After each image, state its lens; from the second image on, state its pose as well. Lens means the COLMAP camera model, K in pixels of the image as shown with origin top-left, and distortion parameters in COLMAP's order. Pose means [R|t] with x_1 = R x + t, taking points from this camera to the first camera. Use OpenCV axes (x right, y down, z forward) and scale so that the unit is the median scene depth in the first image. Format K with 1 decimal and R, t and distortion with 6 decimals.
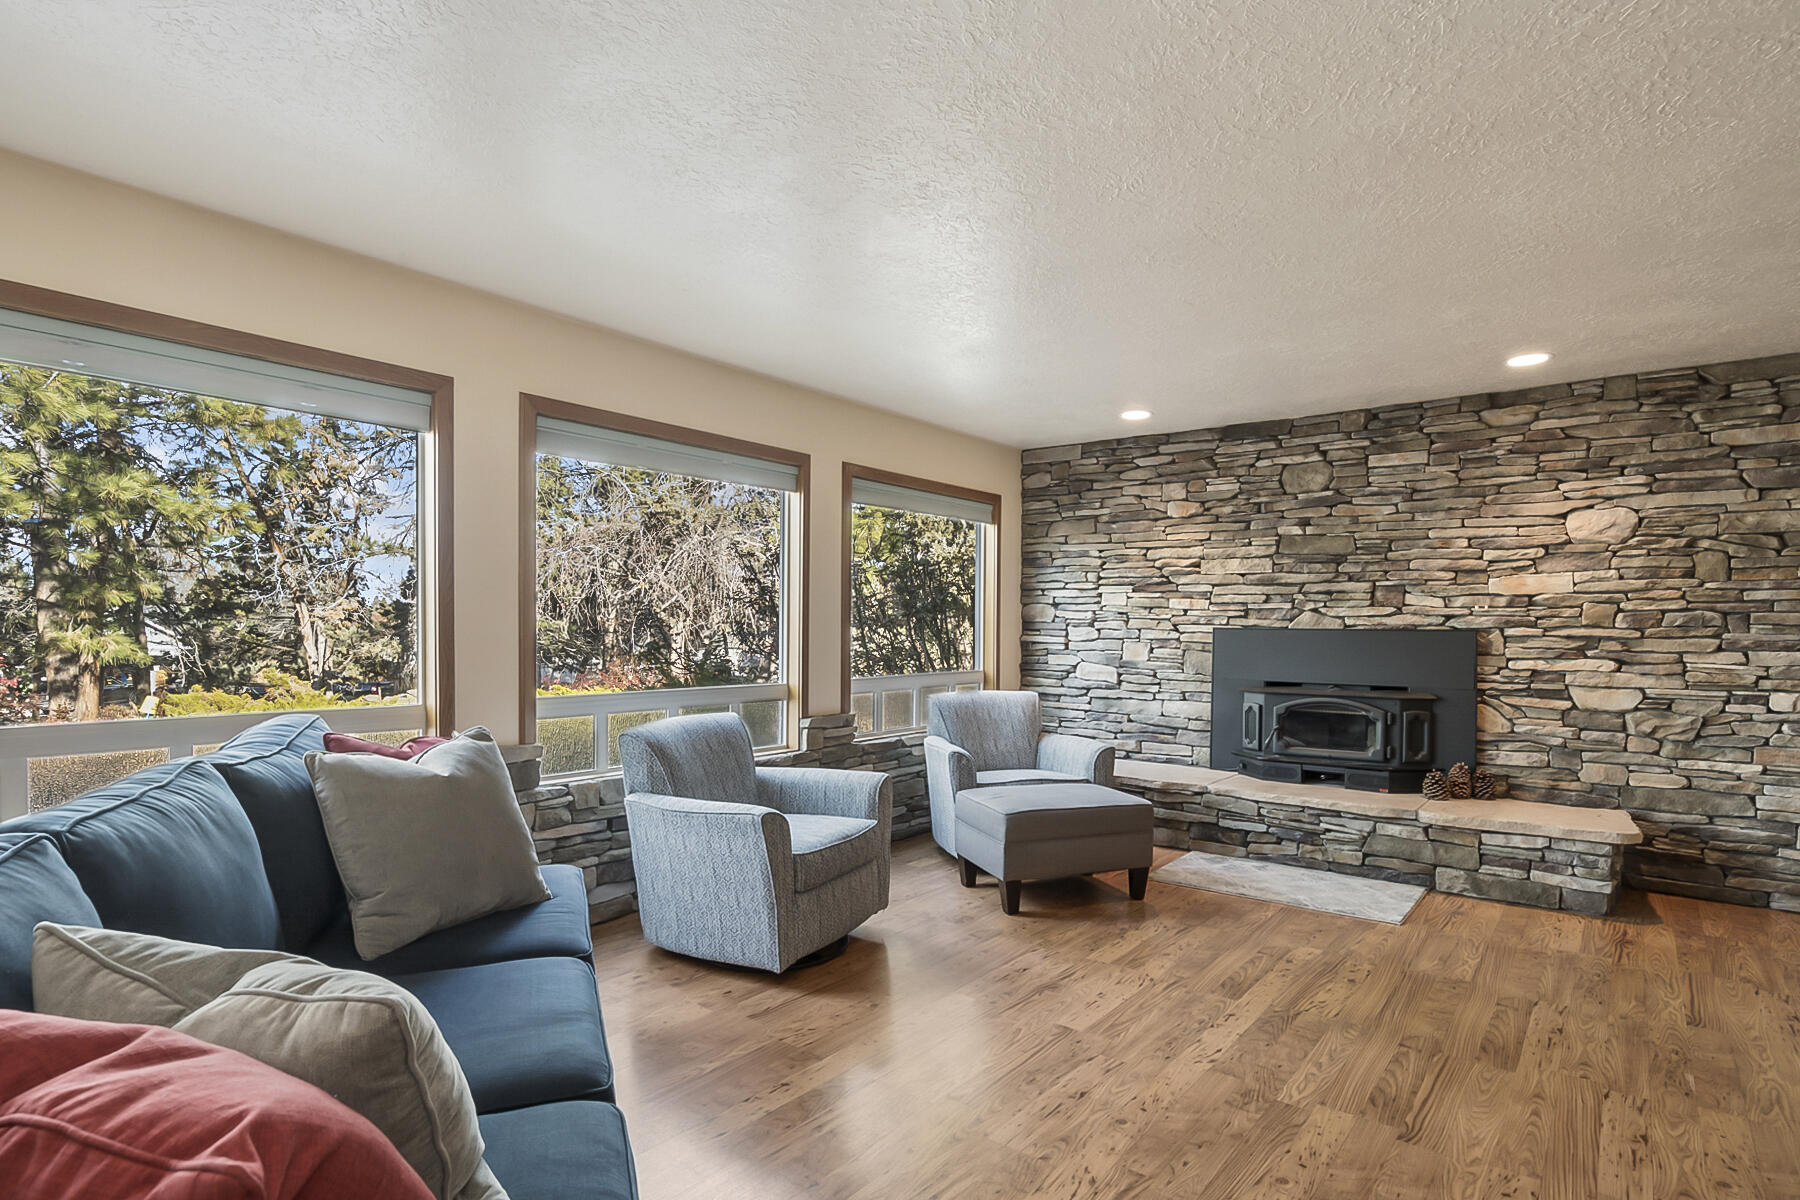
lens RADIAL K [[919.2, 0, 908.6], [0, 919.2, 649.6], [0, 0, 1]] dist [-0.019877, 0.008641]
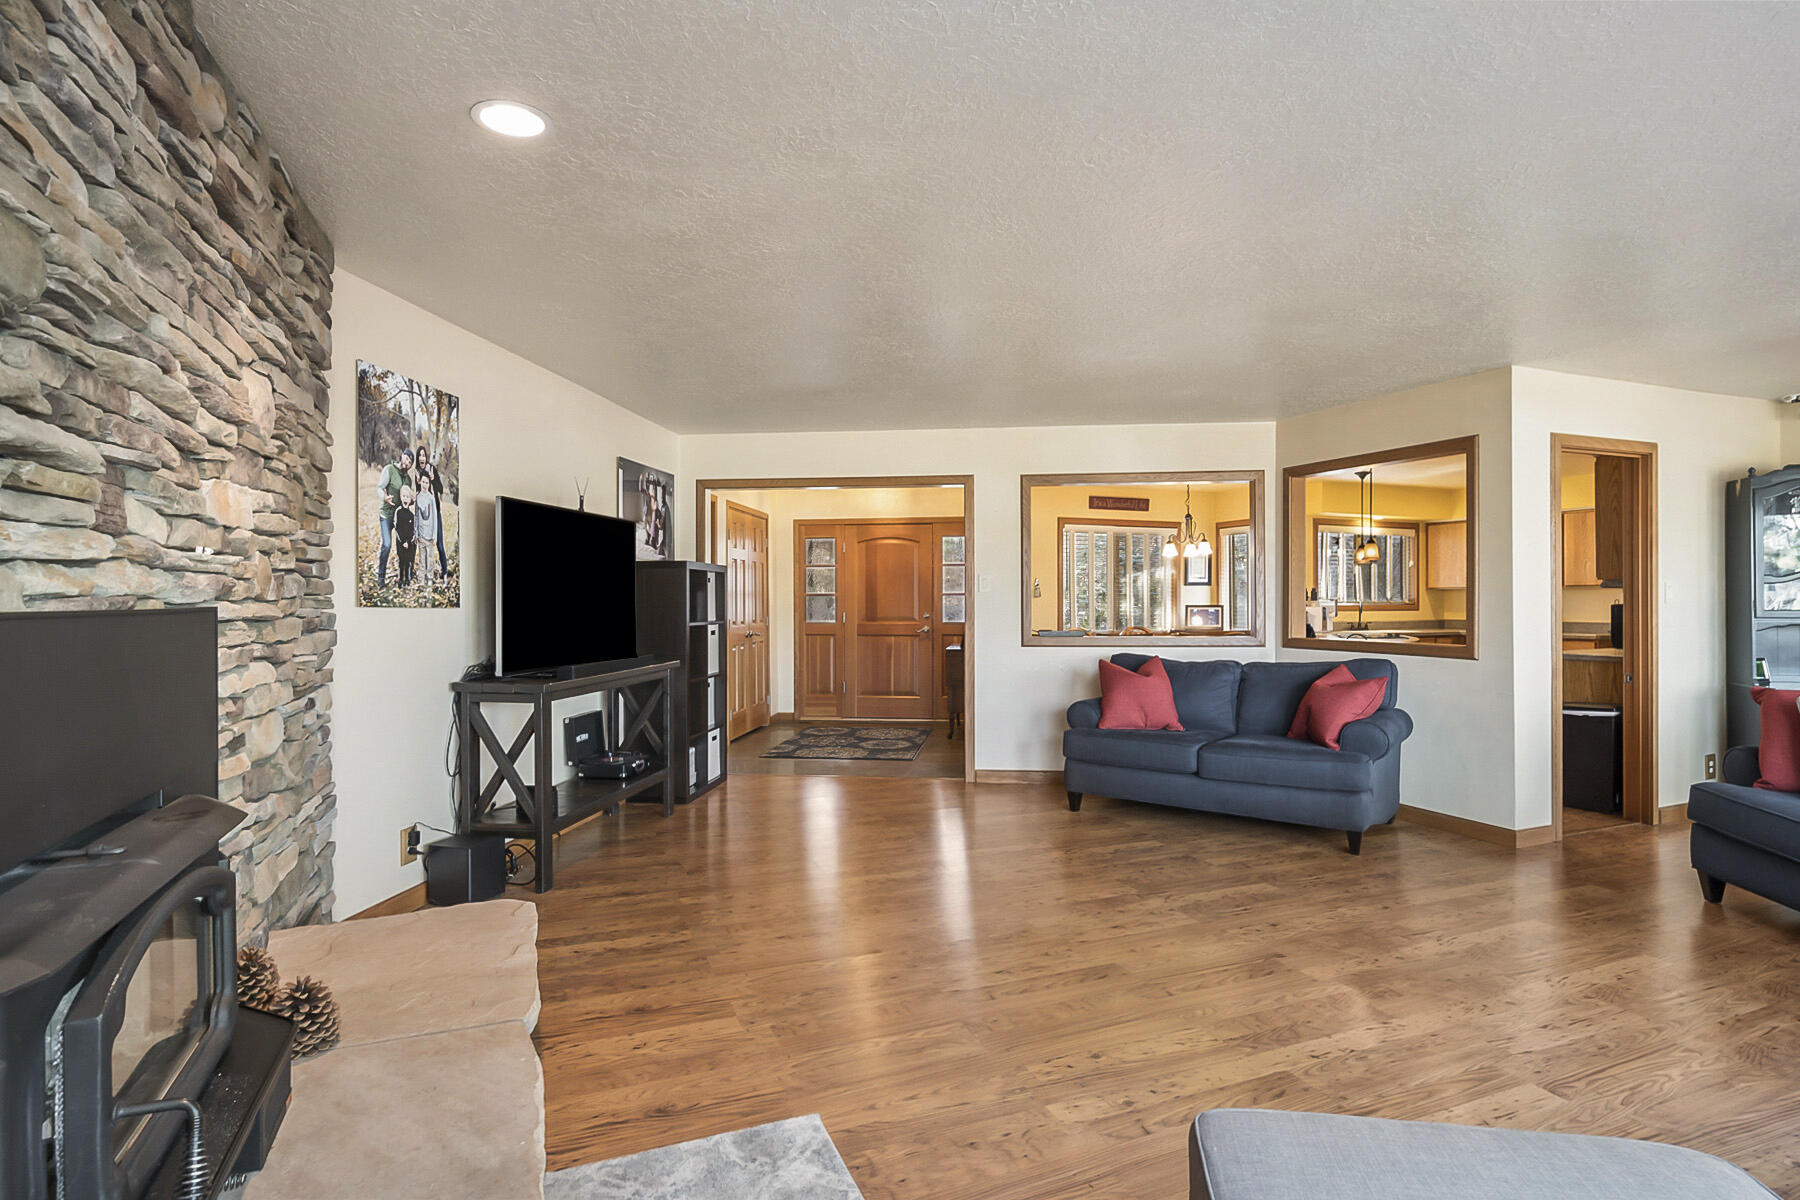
lens RADIAL K [[919.2, 0, 897.8], [0, 919.2, 602.3], [0, 0, 1]] dist [-0.019877, 0.008641]
pose [[-0.871274, -0.006654, 0.490751, 0.172524], [0.007930, 0.999587, 0.027631, -0.032219], [-0.490732, 0.027966, -0.870862, 1.197446]]
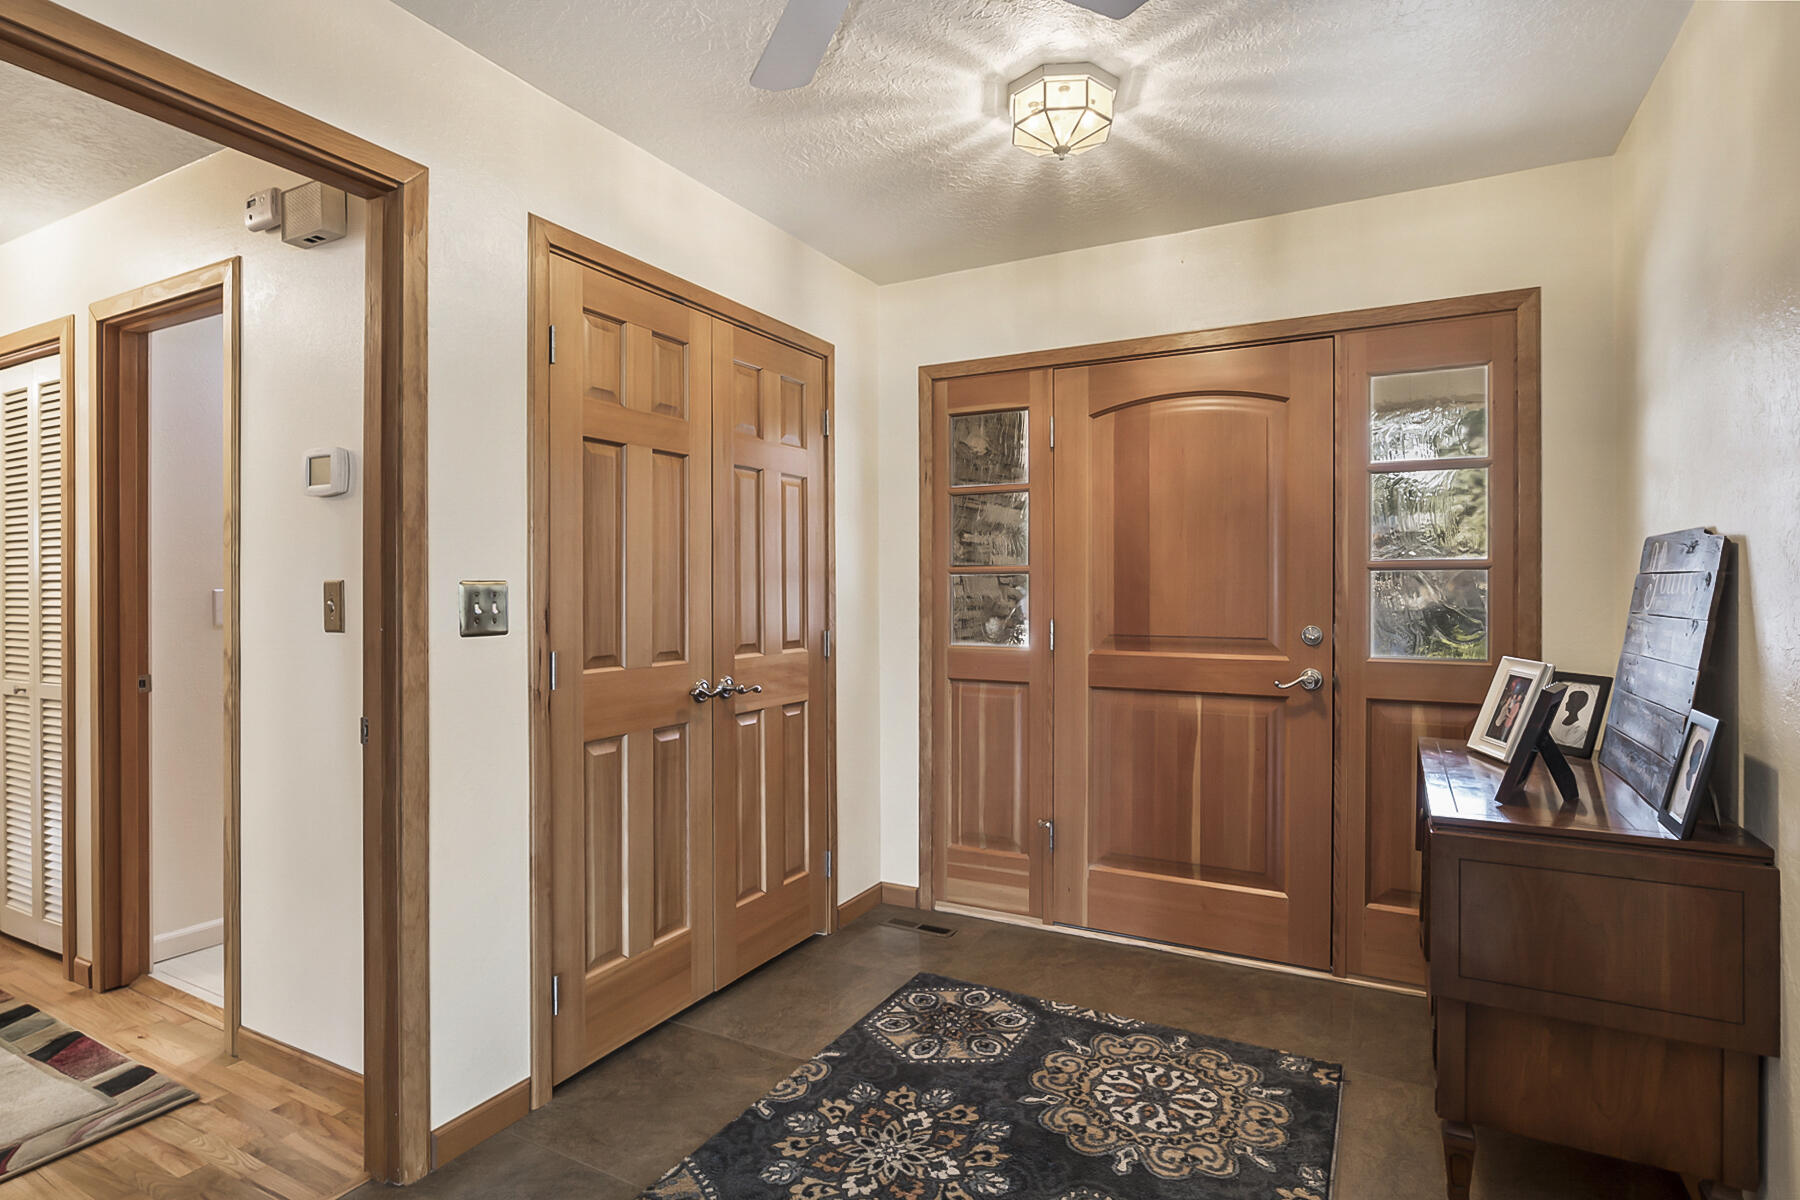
lens RADIAL K [[919.2, 0, 907.6], [0, 919.2, 591.5], [0, 0, 1]] dist [-0.019877, 0.008641]
pose [[-0.639599, -0.018050, 0.768497, 0.794815], [0.010294, 0.999433, 0.032042, 0.000262], [-0.768640, 0.028405, -0.639050, 0.041666]]
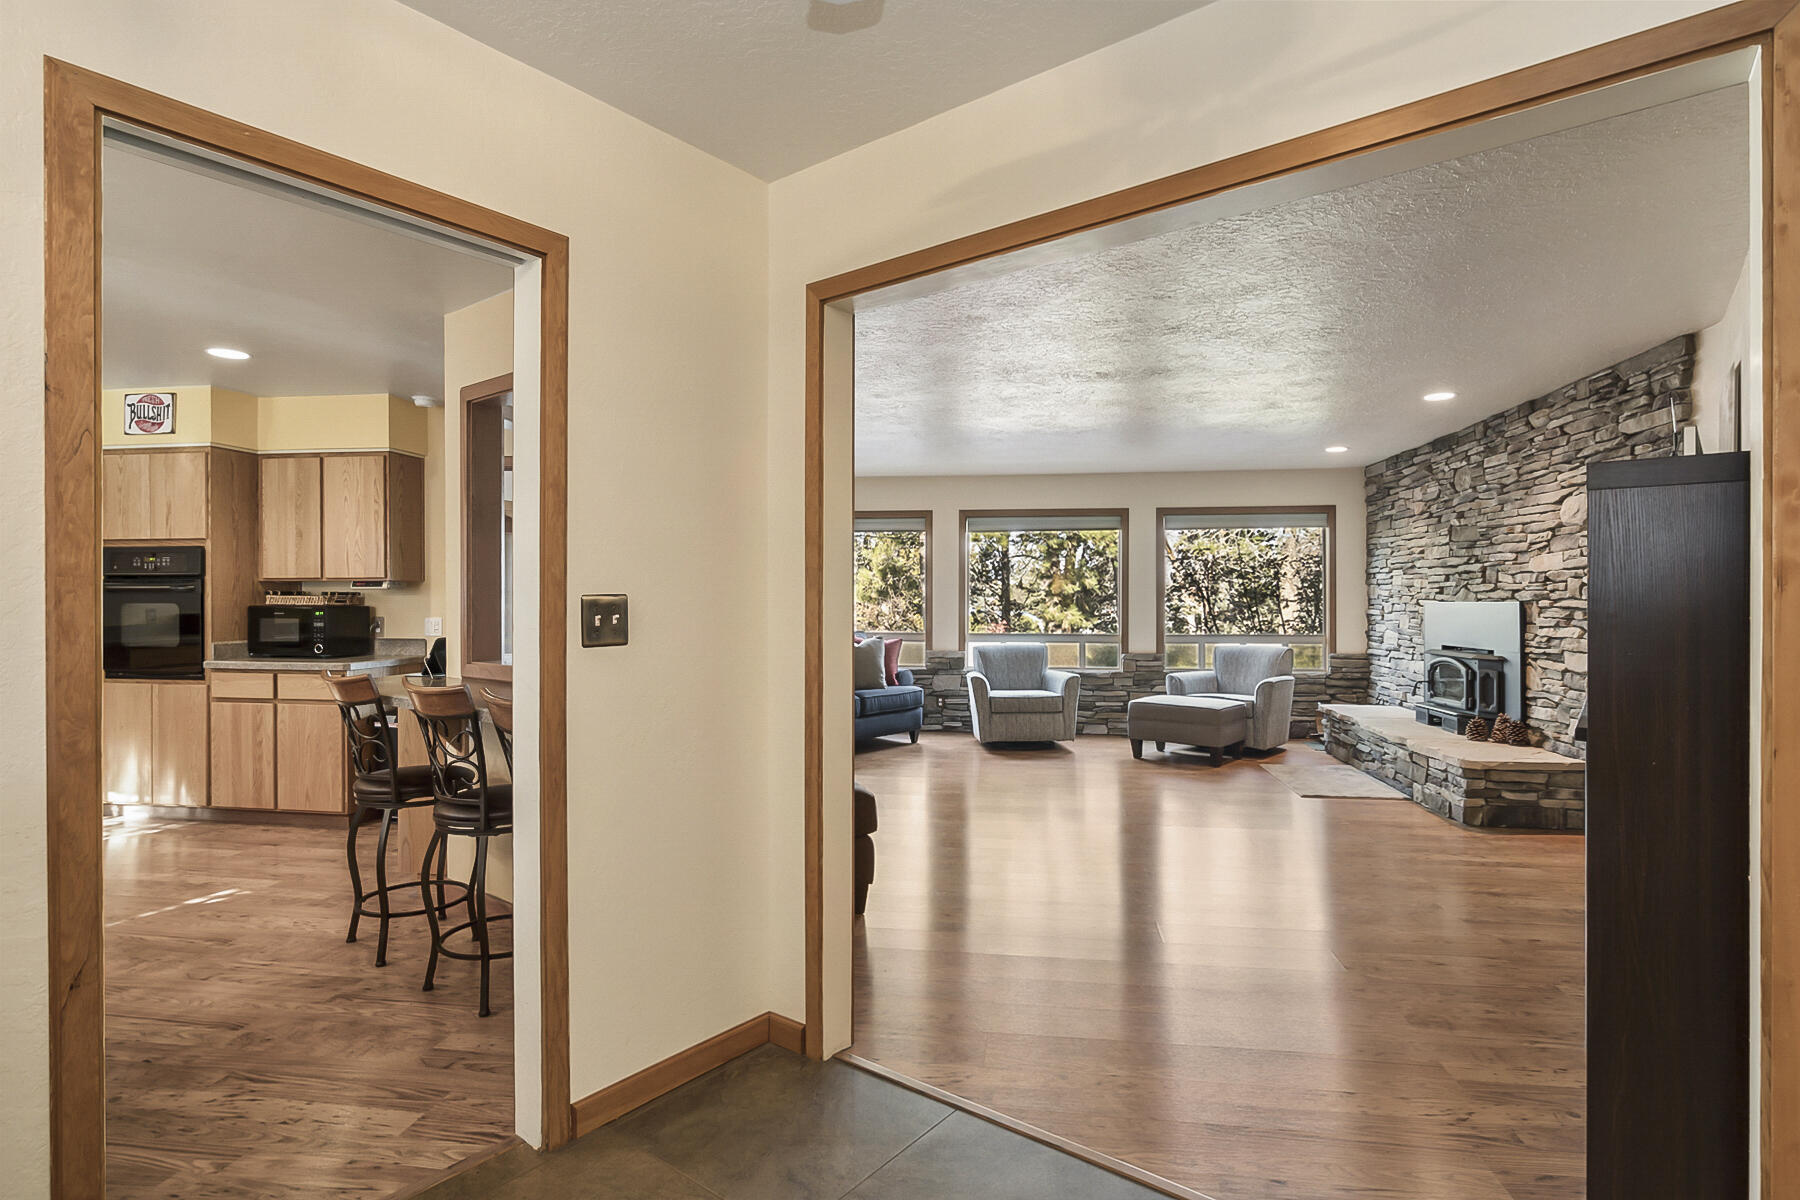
lens RADIAL K [[919.2, 0, 897.9], [0, 919.2, 594.2], [0, 0, 1]] dist [-0.019877, 0.008641]
pose [[0.492918, -0.015574, -0.869936, 1.249635], [-0.019404, 0.999394, -0.028887, 0.017725], [0.869860, 0.031119, 0.492317, -0.277534]]
